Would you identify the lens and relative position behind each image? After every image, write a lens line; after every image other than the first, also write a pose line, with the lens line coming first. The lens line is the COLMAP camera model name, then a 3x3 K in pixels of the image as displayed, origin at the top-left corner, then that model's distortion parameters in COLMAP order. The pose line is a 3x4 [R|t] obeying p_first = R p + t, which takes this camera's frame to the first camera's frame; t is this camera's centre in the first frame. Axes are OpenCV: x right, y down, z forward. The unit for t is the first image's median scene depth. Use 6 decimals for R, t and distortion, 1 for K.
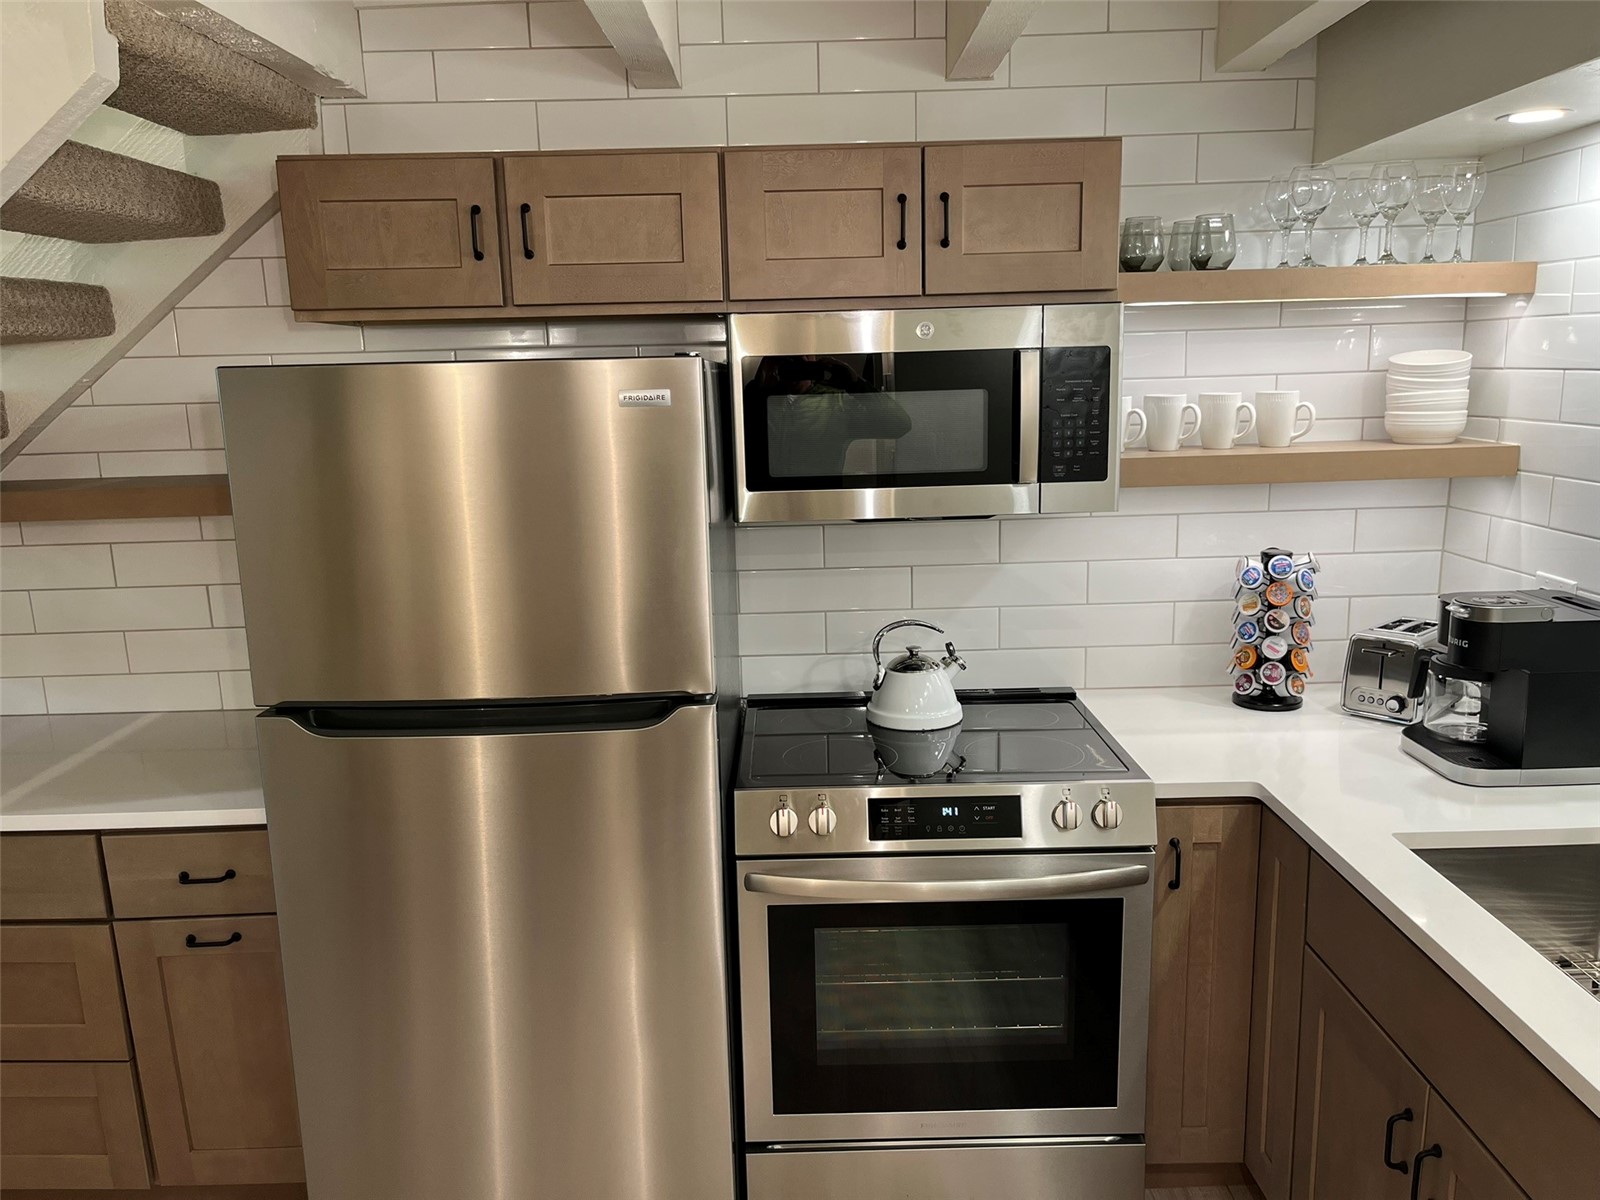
lens RADIAL K [[1218.2, 0, 794.9], [0, 1218.2, 603.0], [0, 0, 1]] dist [0.034987, -0.049796]
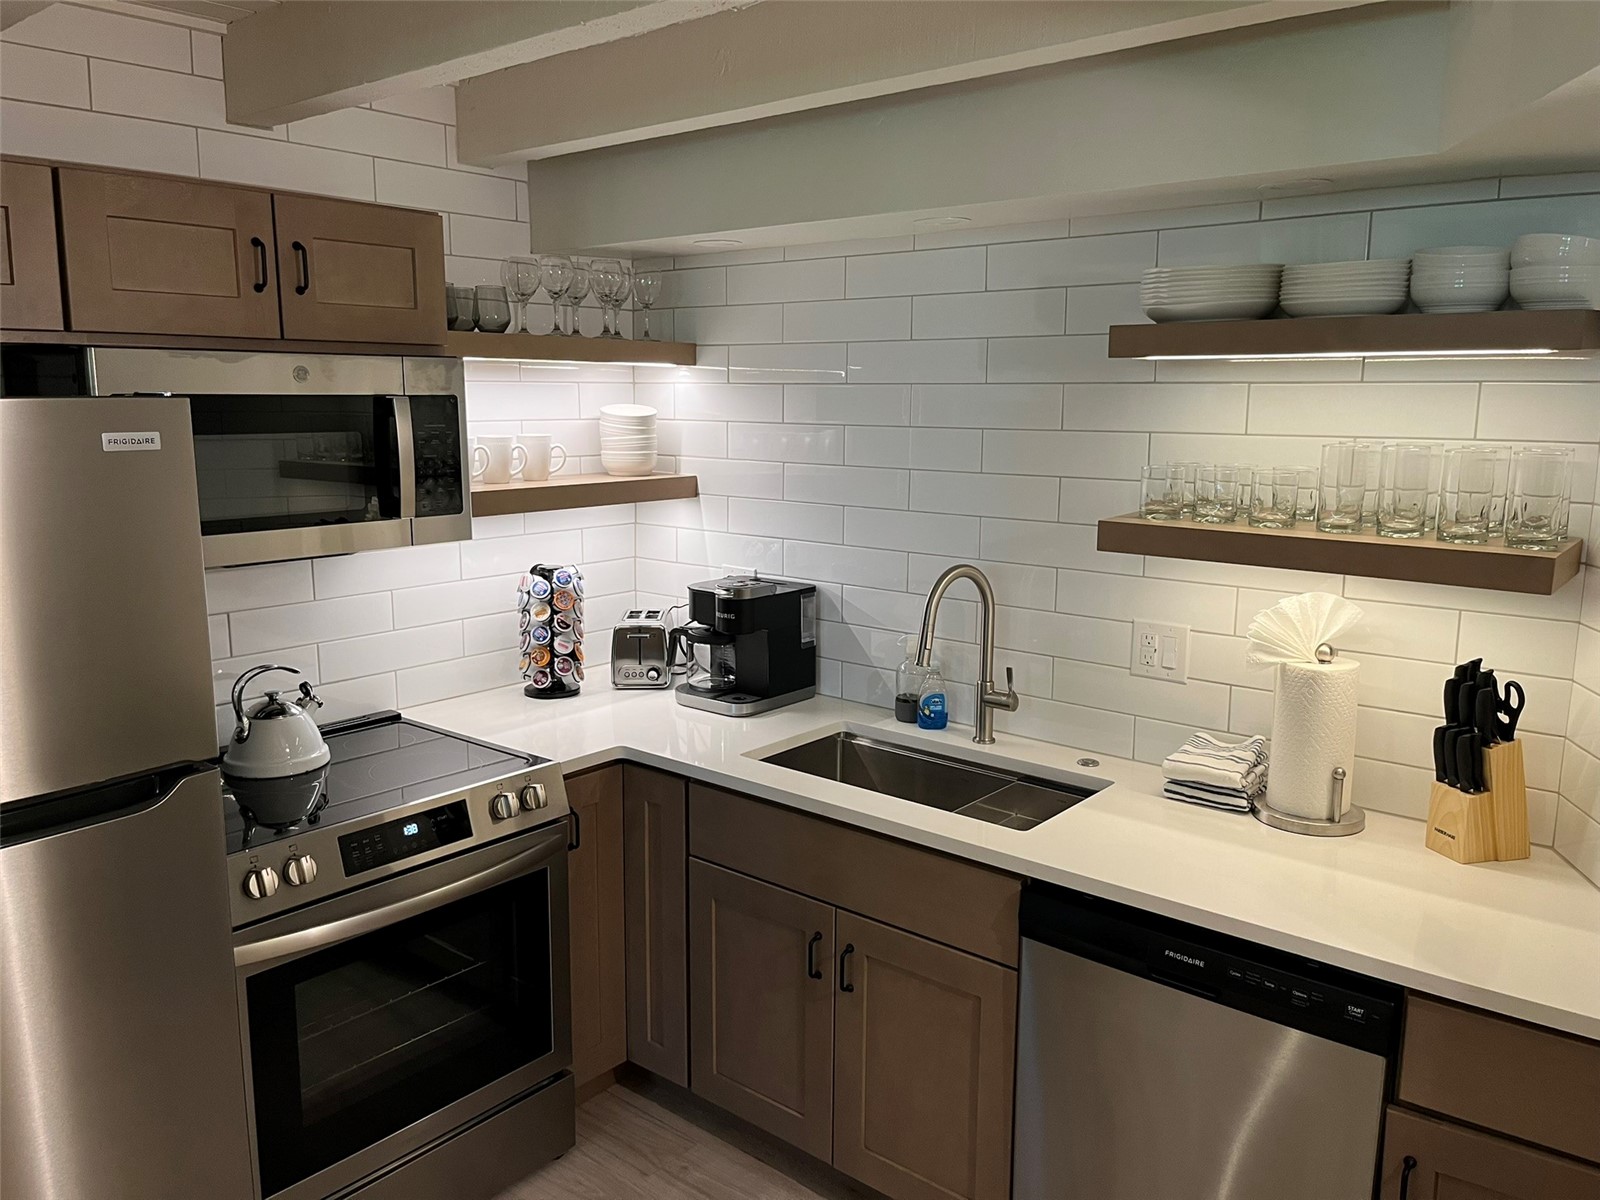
lens RADIAL K [[1218.2, 0, 798.1], [0, 1218.2, 593.9], [0, 0, 1]] dist [0.034987, -0.049796]
pose [[0.637669, -0.097818, 0.764075, -0.418382], [0.125997, 0.991791, 0.021818, -0.011604], [-0.759936, 0.082358, 0.644759, 0.041073]]
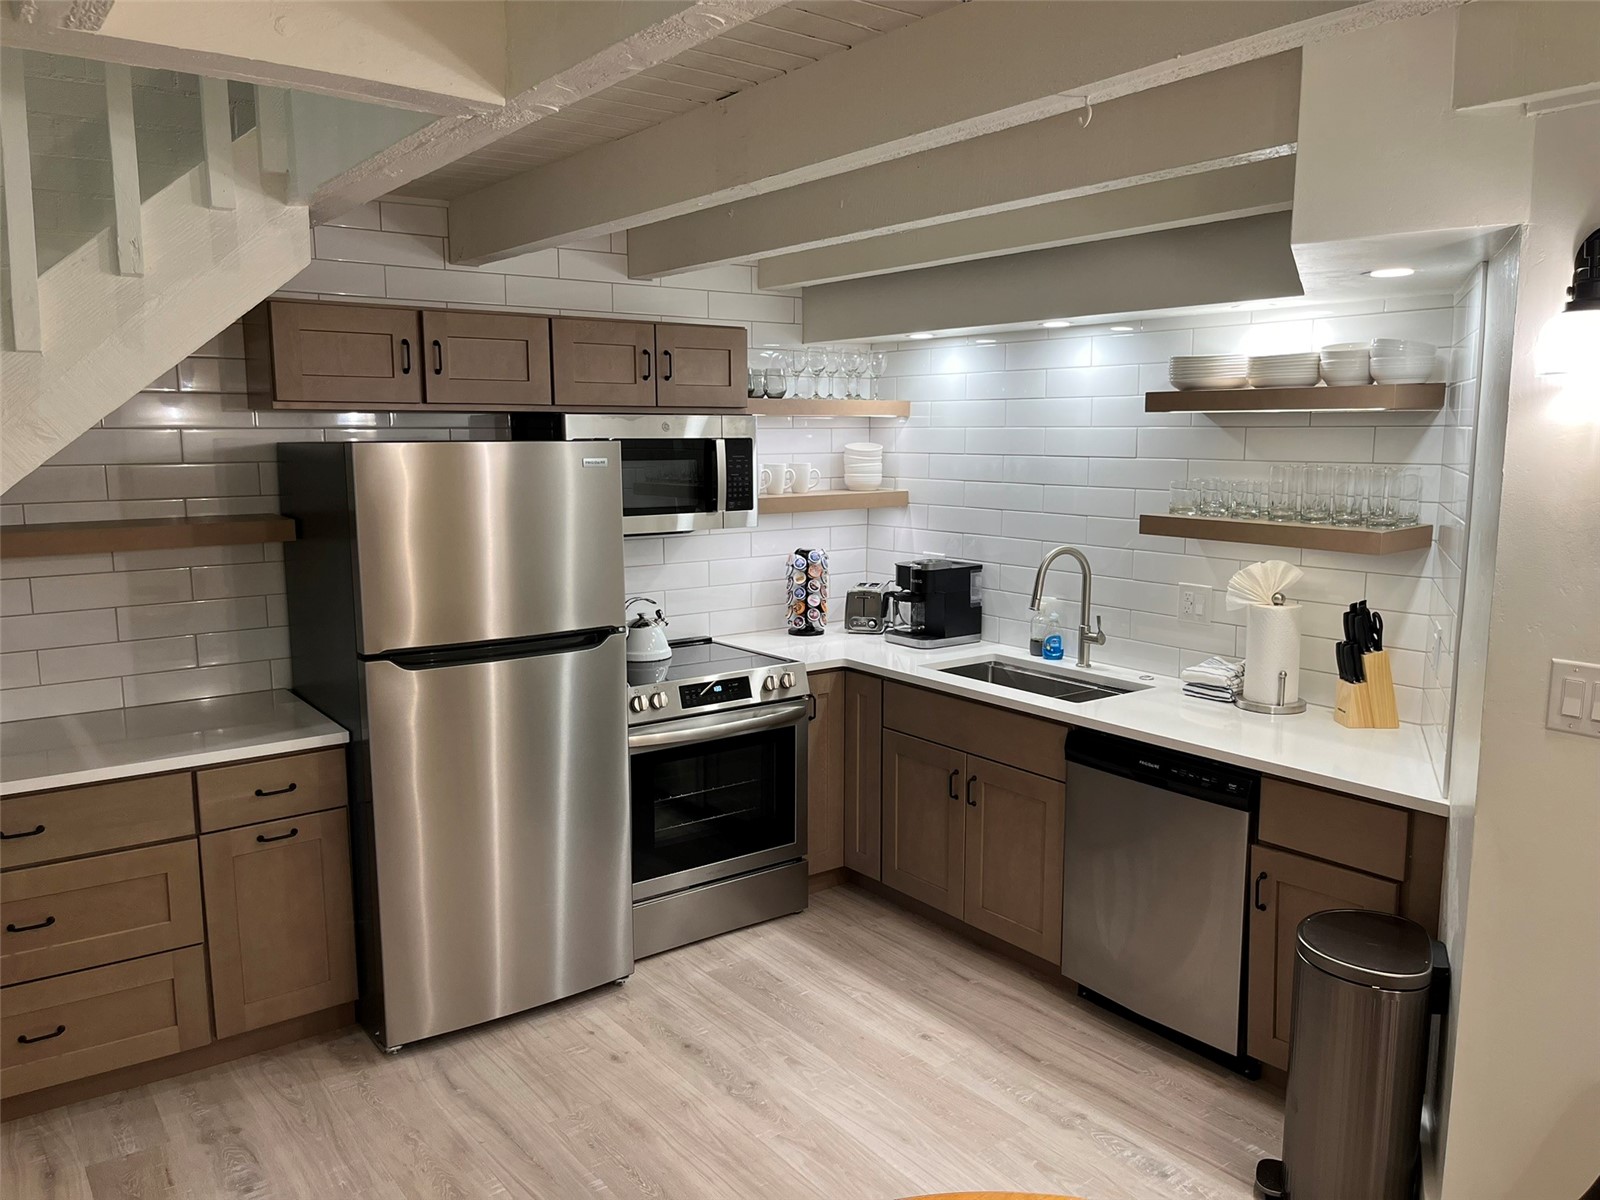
lens RADIAL K [[1218.2, 0, 786.6], [0, 1218.2, 614.1], [0, 0, 1]] dist [0.034987, -0.049796]
pose [[0.804762, -0.064681, 0.590064, -0.804092], [0.094466, 0.995333, -0.019732, 0.098624], [-0.586033, 0.071620, 0.807116, -0.509946]]
